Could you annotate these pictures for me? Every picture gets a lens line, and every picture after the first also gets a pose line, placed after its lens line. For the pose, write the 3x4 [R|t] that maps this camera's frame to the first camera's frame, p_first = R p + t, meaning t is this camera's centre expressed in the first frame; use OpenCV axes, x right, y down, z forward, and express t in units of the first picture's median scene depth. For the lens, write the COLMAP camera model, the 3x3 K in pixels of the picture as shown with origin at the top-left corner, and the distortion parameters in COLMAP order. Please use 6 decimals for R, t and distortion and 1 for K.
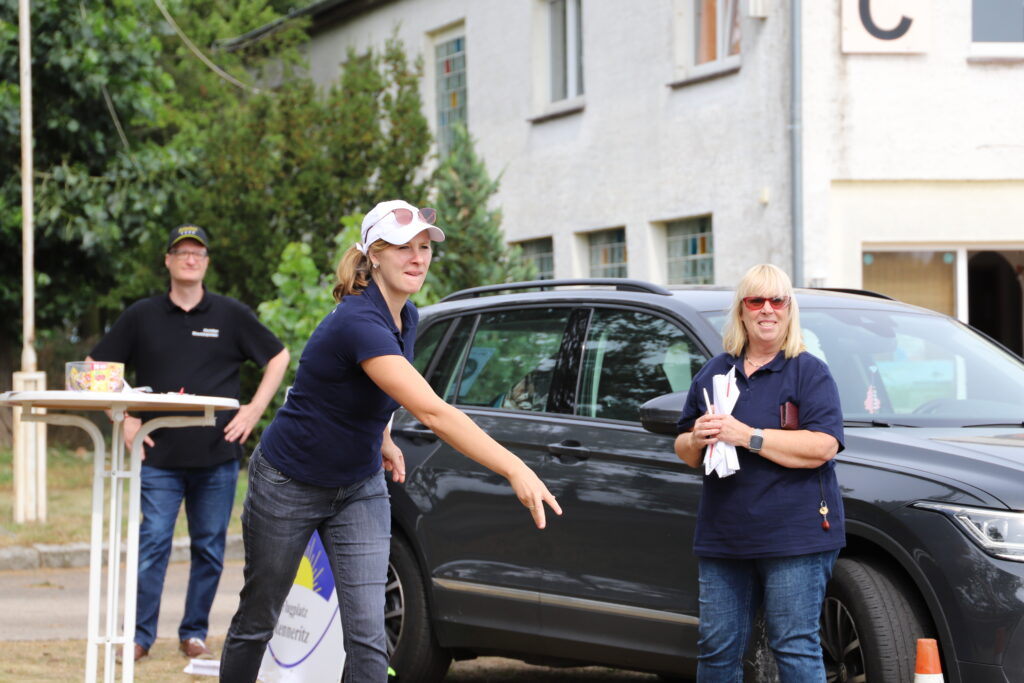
lens RADIAL K [[2854.5, 0, 512.0], [0, 2854.5, 341.5], [0, 0, 1]] dist [0.600214, -0.798403]
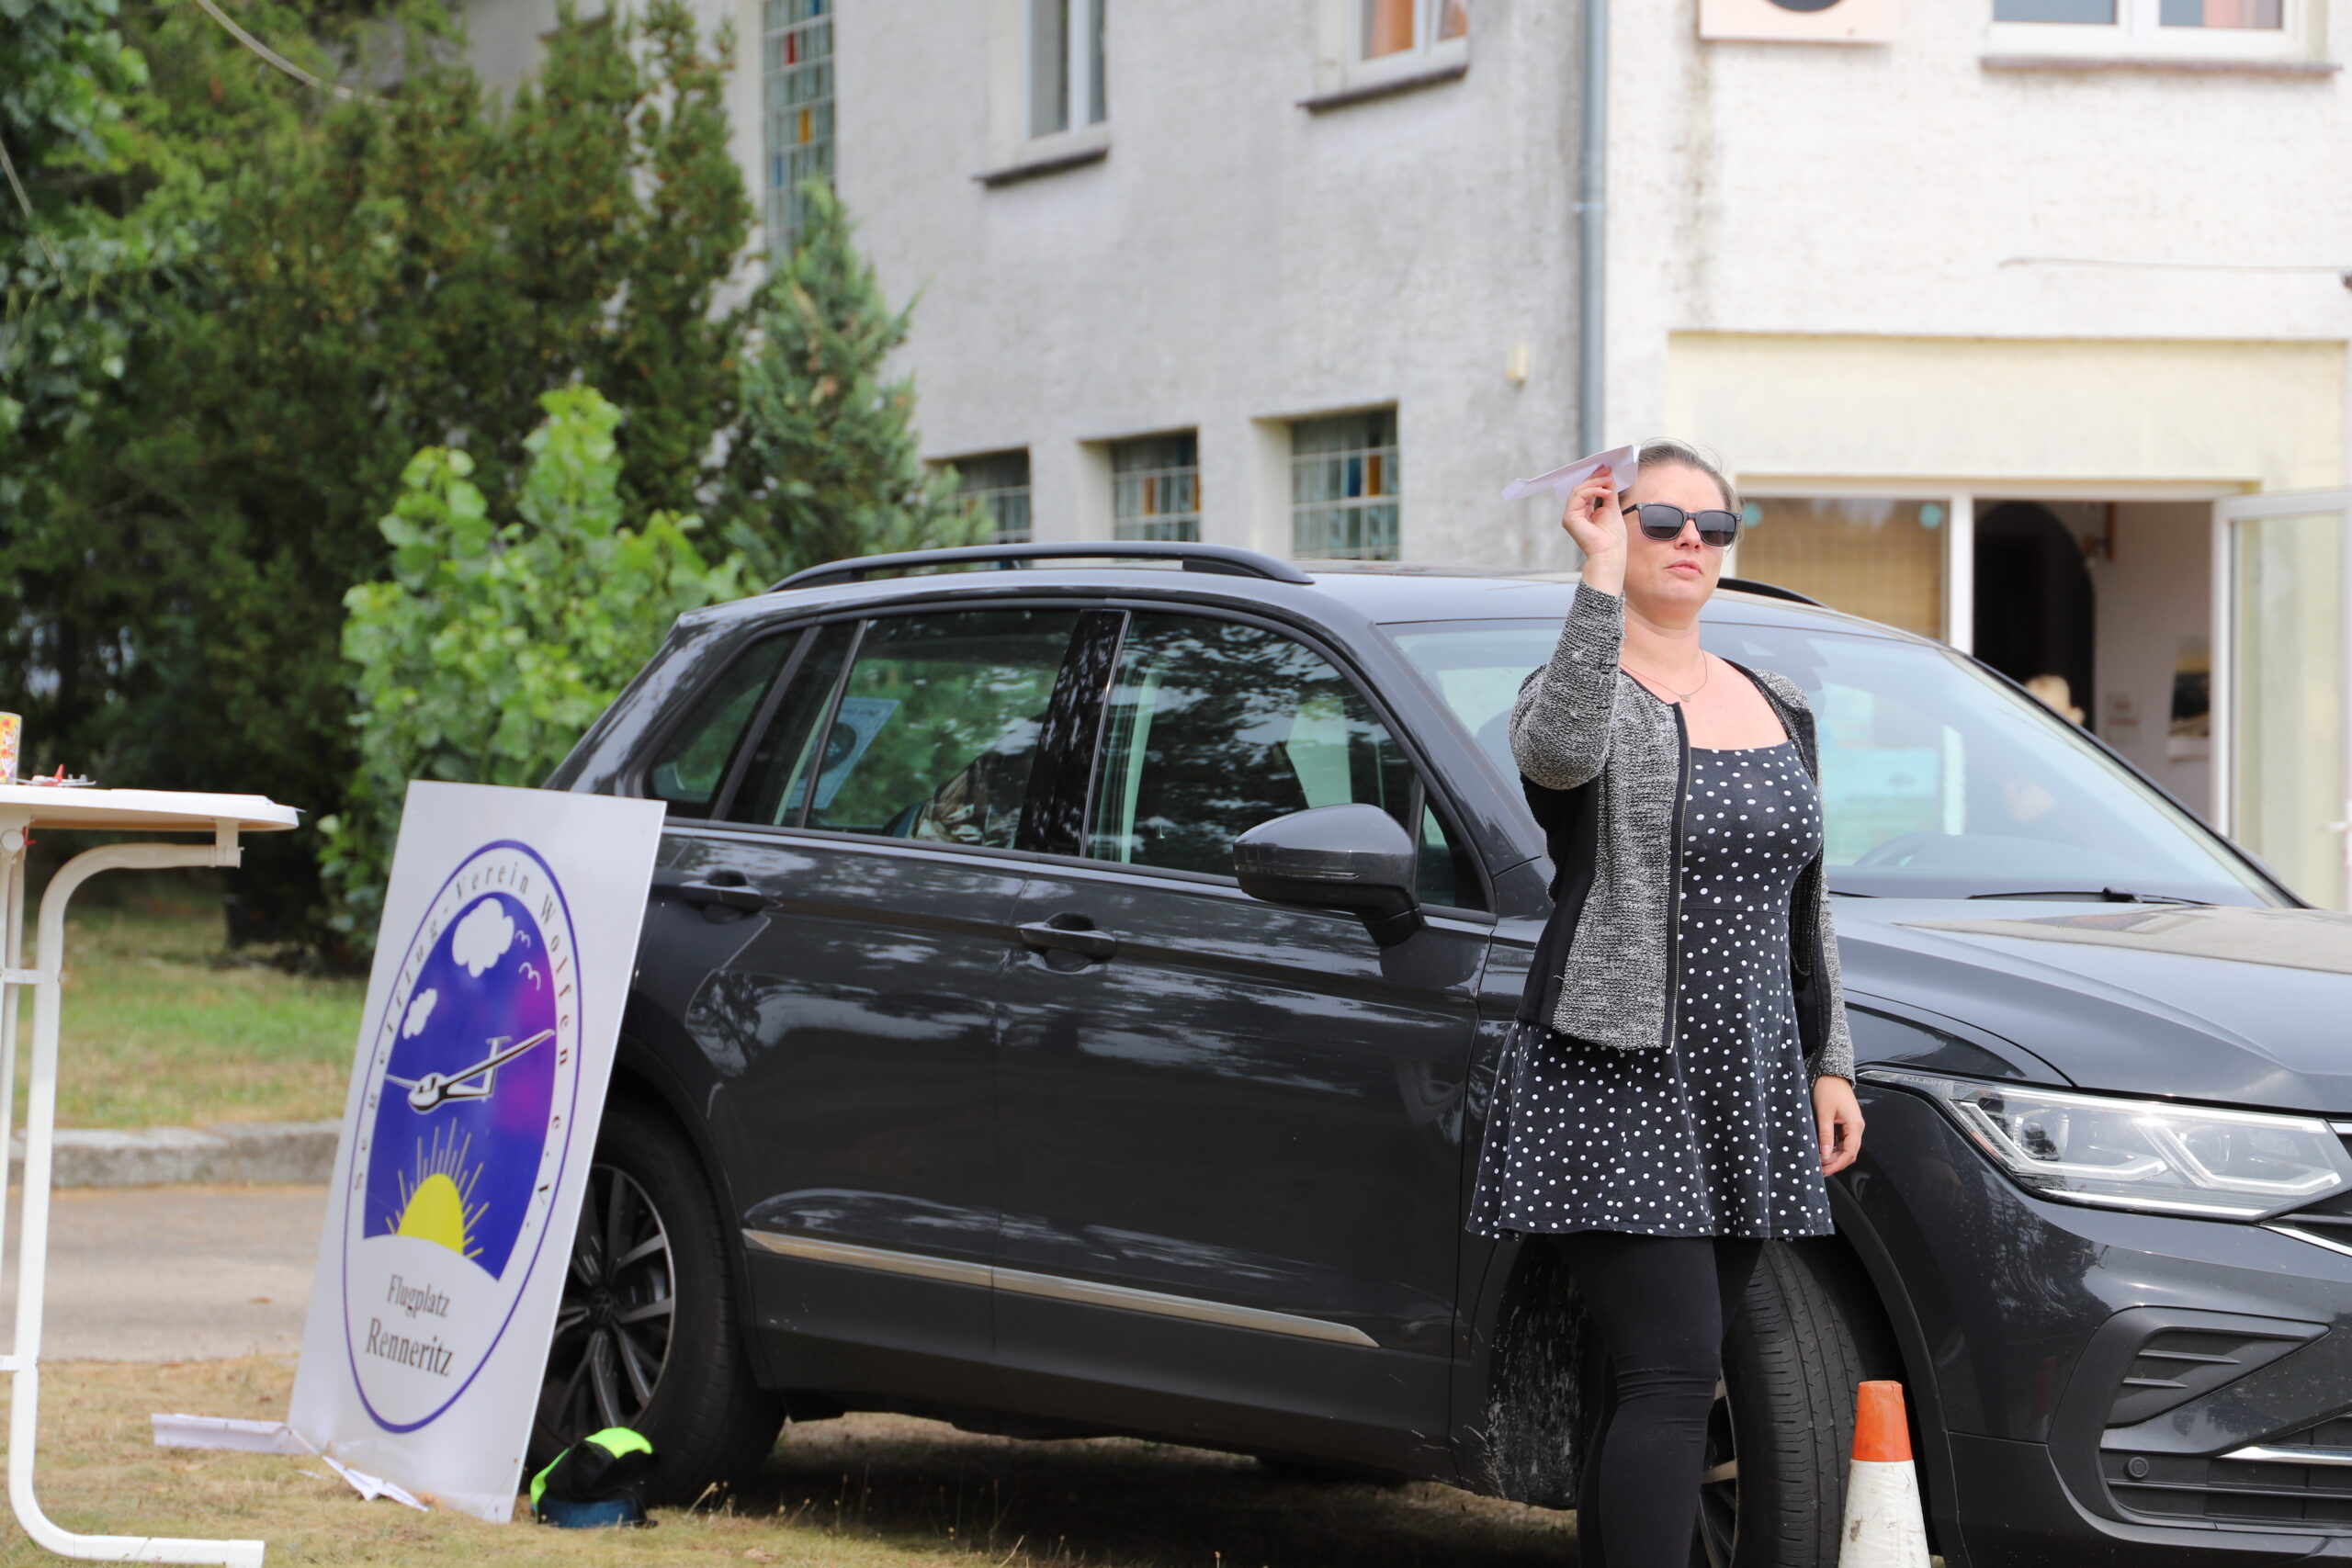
lens RADIAL K [[6555.7, 0, 1176.0], [0, 6555.7, 784.0], [0, 0, 1]] dist [0.600214, -0.798403]
pose [[0.999119, 0.017595, 0.038099, -0.000665], [-0.018116, 0.999746, 0.013373, 0.000435], [-0.037854, -0.014052, 0.999184, 0.003356]]
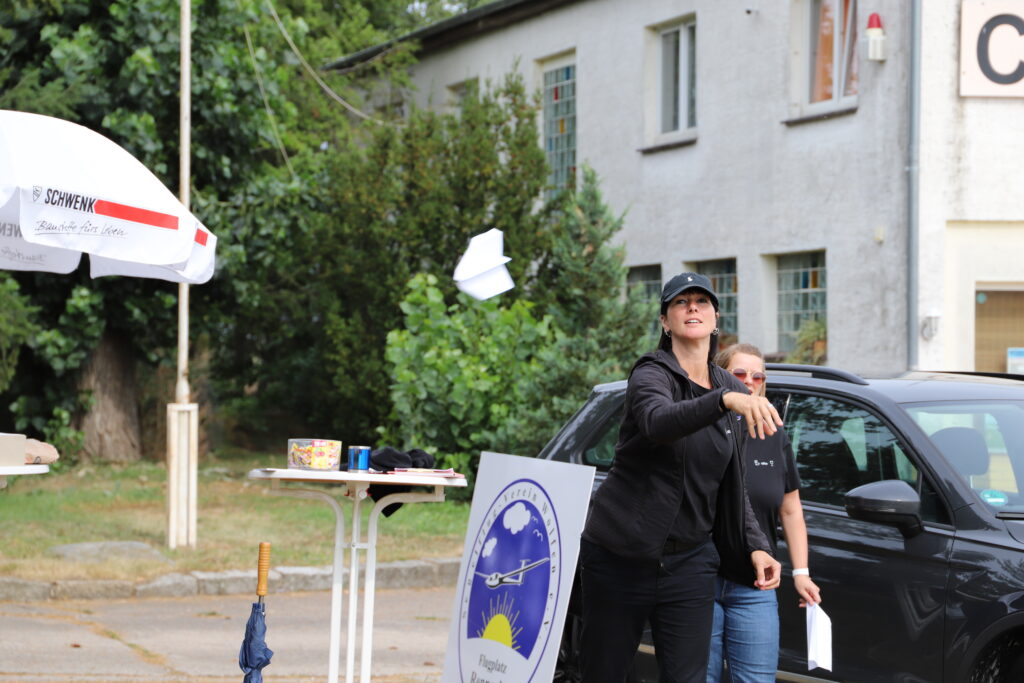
lens RADIAL K [[2854.5, 0, 512.0], [0, 2854.5, 341.5], [0, 0, 1]] dist [0.600214, -0.798403]
pose [[0.999642, 0.017649, -0.020119, -0.020147], [-0.017611, 0.999843, 0.002074, -0.011815], [0.020153, -0.001719, 0.999795, -0.025888]]
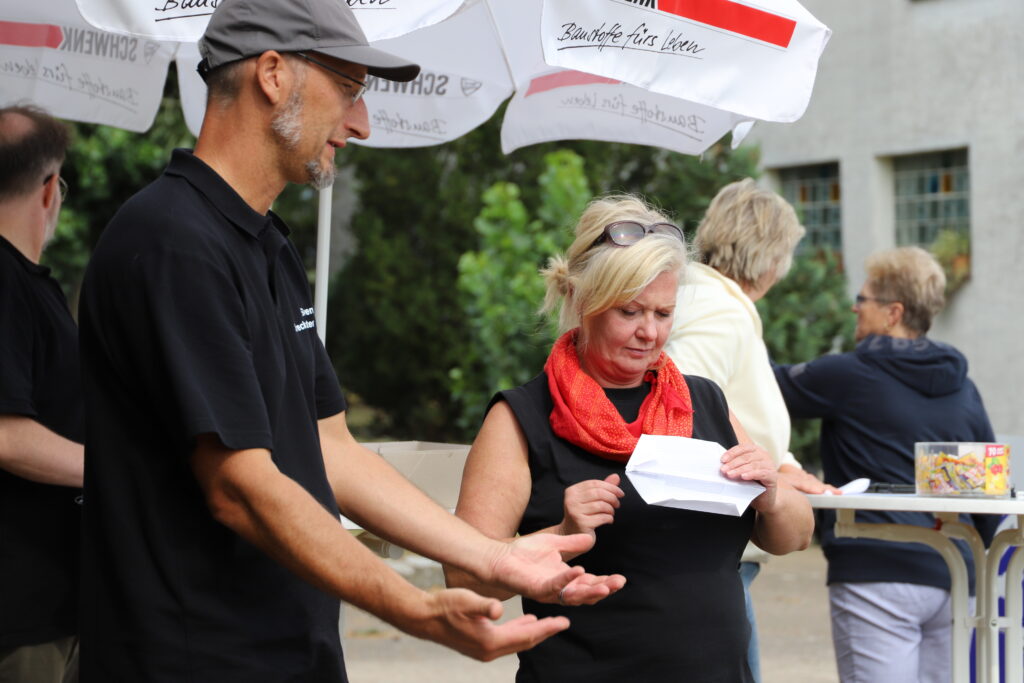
lens RADIAL K [[2854.5, 0, 512.0], [0, 2854.5, 341.5], [0, 0, 1]] dist [0.600214, -0.798403]
pose [[0.999645, -0.000033, 0.026645, -0.087046], [-0.000704, 0.999617, 0.027648, -0.010245], [-0.026636, -0.027657, 0.999263, 0.136962]]
